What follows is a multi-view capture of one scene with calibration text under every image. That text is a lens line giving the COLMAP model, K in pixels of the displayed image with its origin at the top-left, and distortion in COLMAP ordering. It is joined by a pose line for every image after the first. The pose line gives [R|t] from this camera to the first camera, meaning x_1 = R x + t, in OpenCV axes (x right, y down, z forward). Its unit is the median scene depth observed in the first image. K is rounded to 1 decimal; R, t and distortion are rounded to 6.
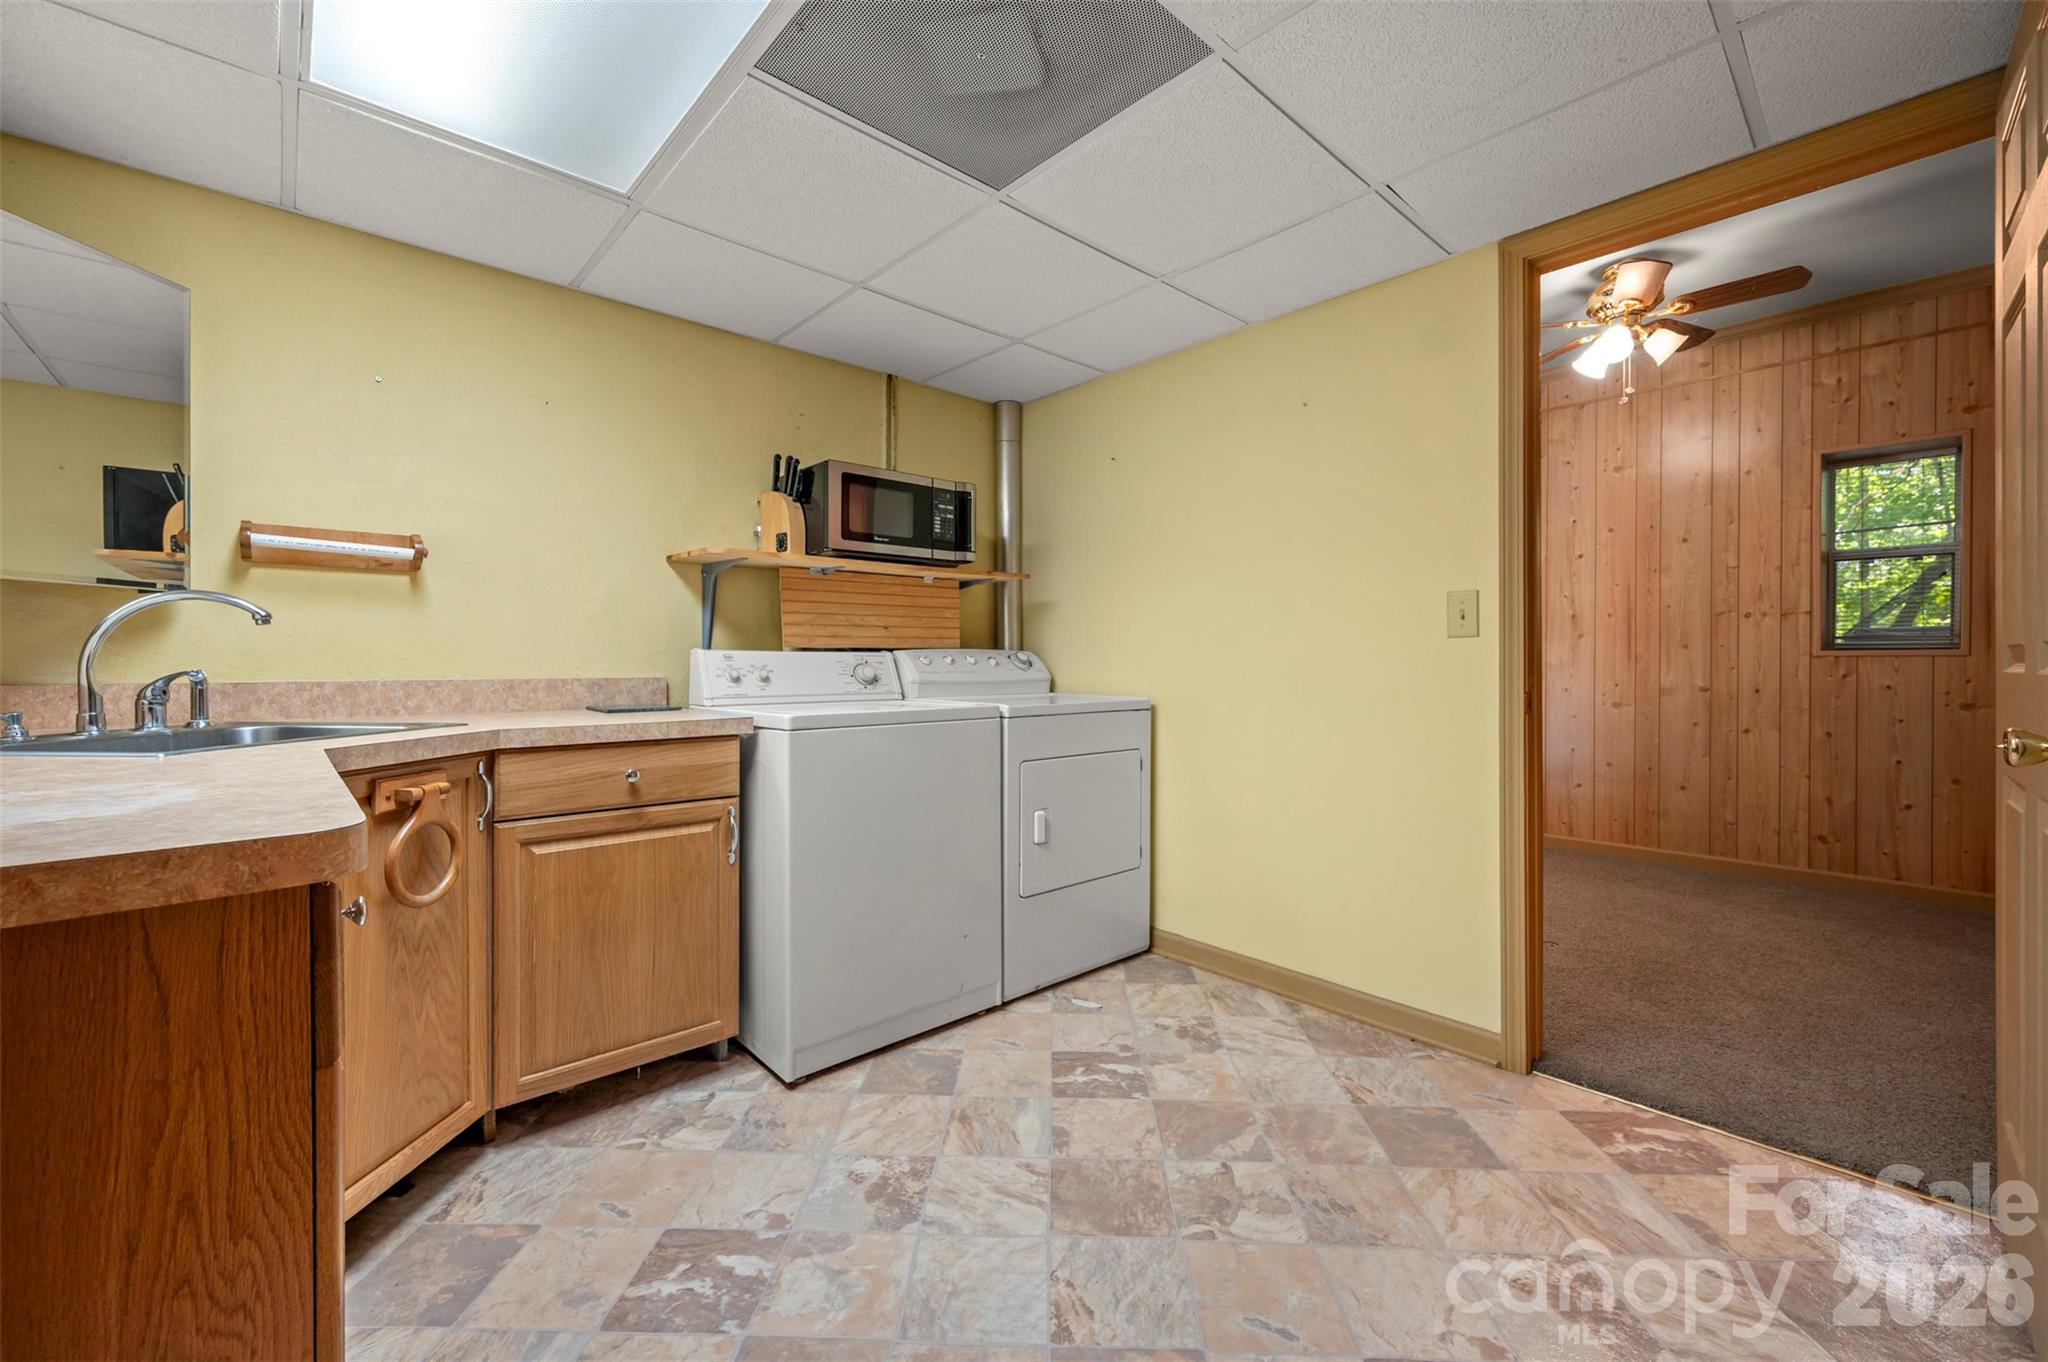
lens RADIAL K [[819.1, 0, 1014.3], [0, 819.1, 653.6], [0, 0, 1]] dist [-0.000566, 0.000017]
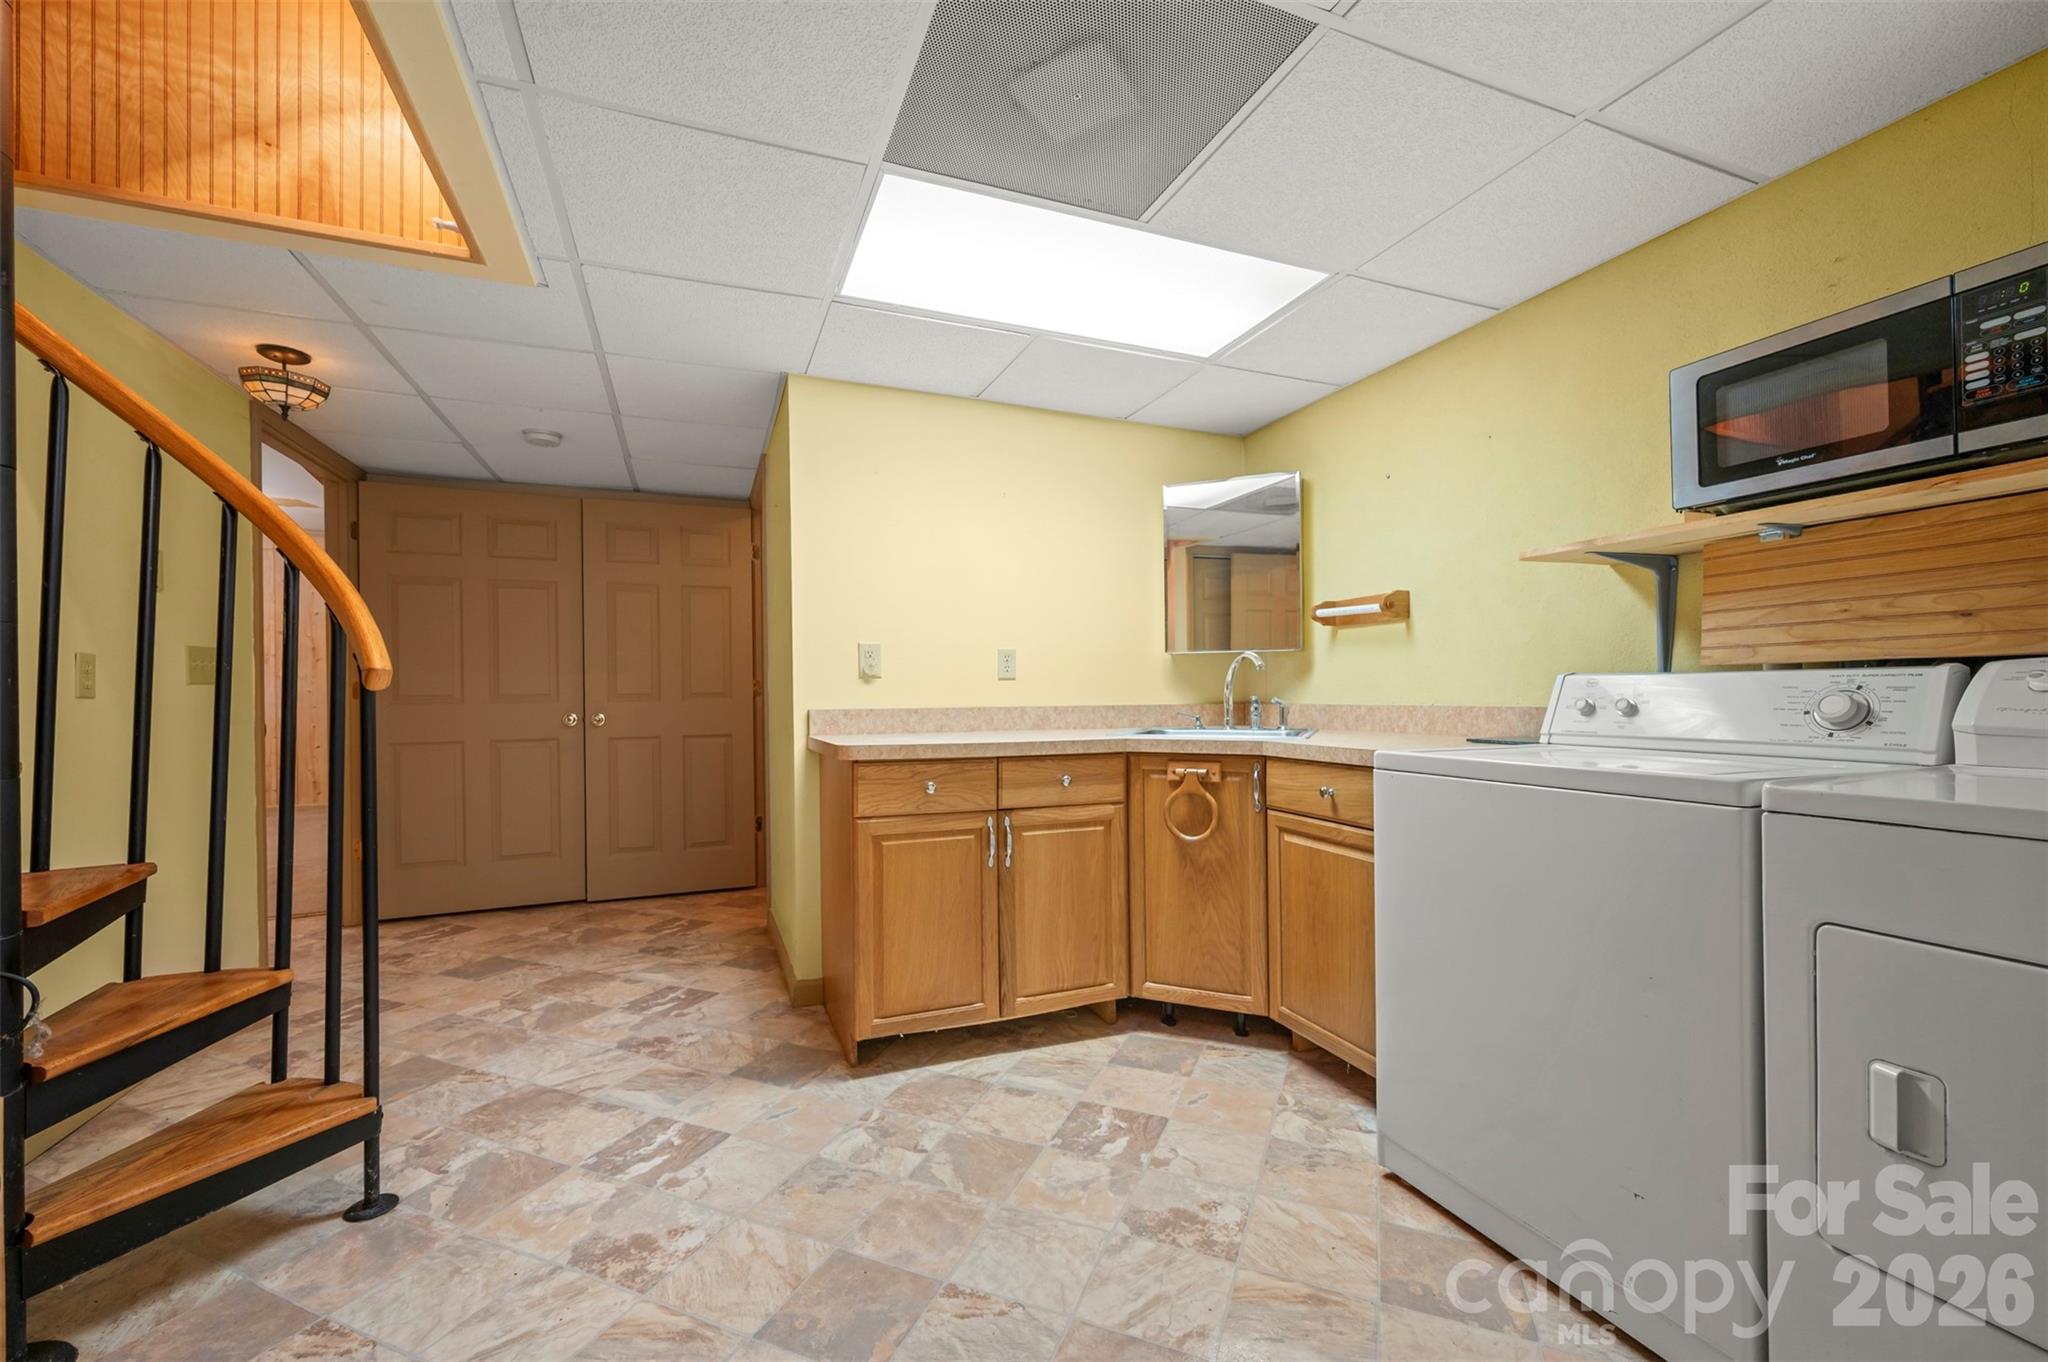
lens RADIAL K [[802.5, 0, 1024.0], [0, 802.5, 681.0], [0, 0, 1]] dist [0.002119, 0.000324]
pose [[-0.336513, -0.010926, -0.941615, 0.519413], [0.020751, 0.999604, -0.019015, 0.005531], [0.941450, -0.025938, -0.336153, 0.716084]]
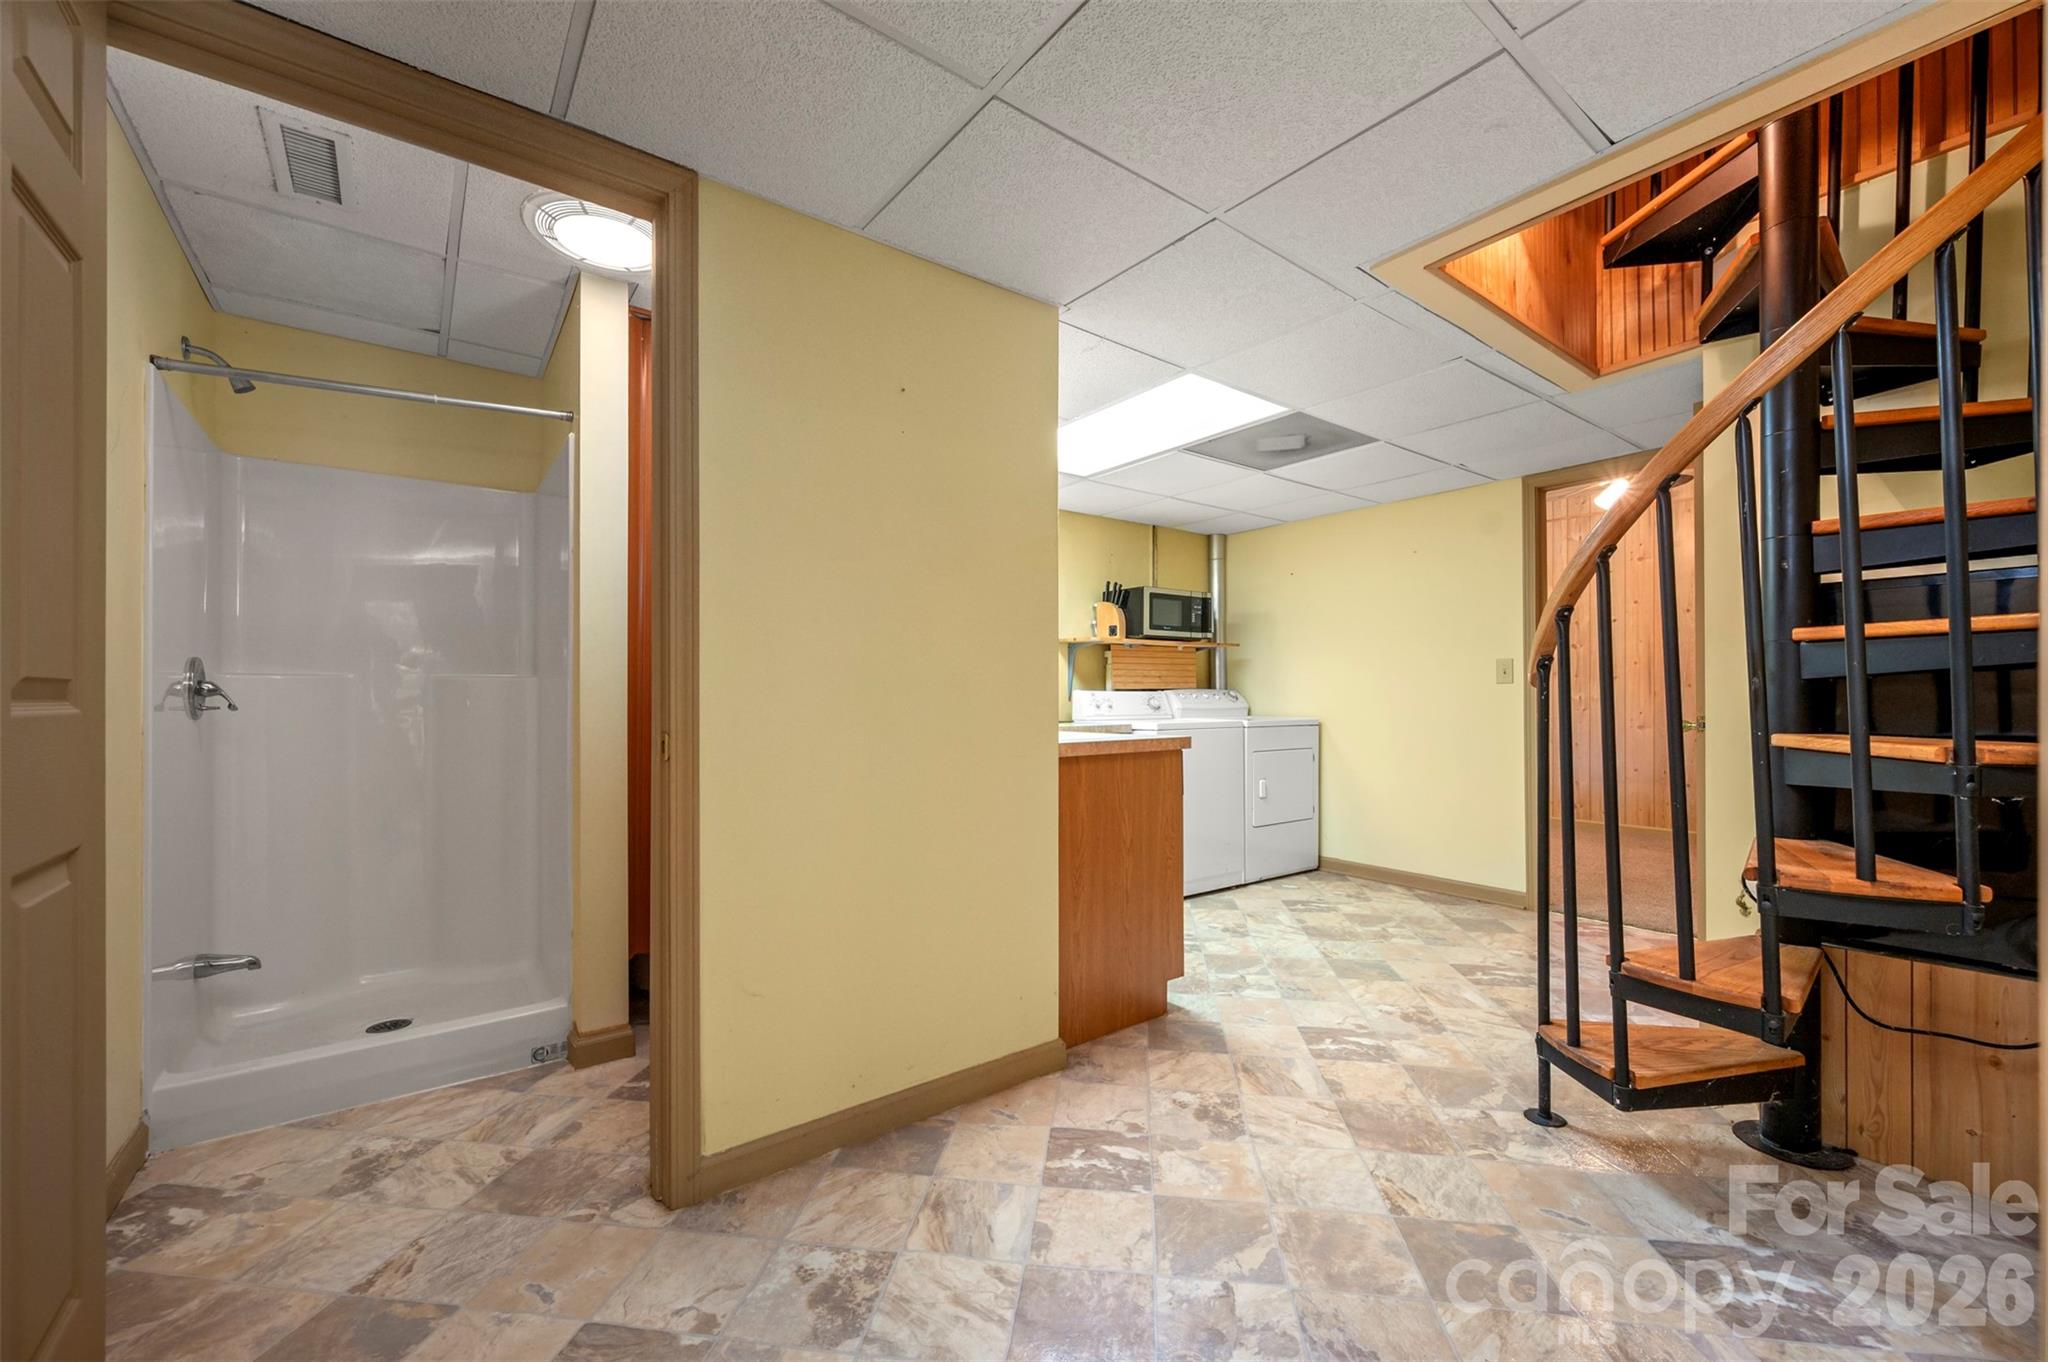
lens RADIAL K [[802.5, 0, 1024.0], [0, 802.5, 681.0], [0, 0, 1]] dist [0.002119, 0.000324]
pose [[0.995982, -0.001248, -0.089546, -0.323804], [0.000224, 0.999934, -0.011448, -0.004775], [0.089554, 0.011382, 0.995917, -0.784925]]
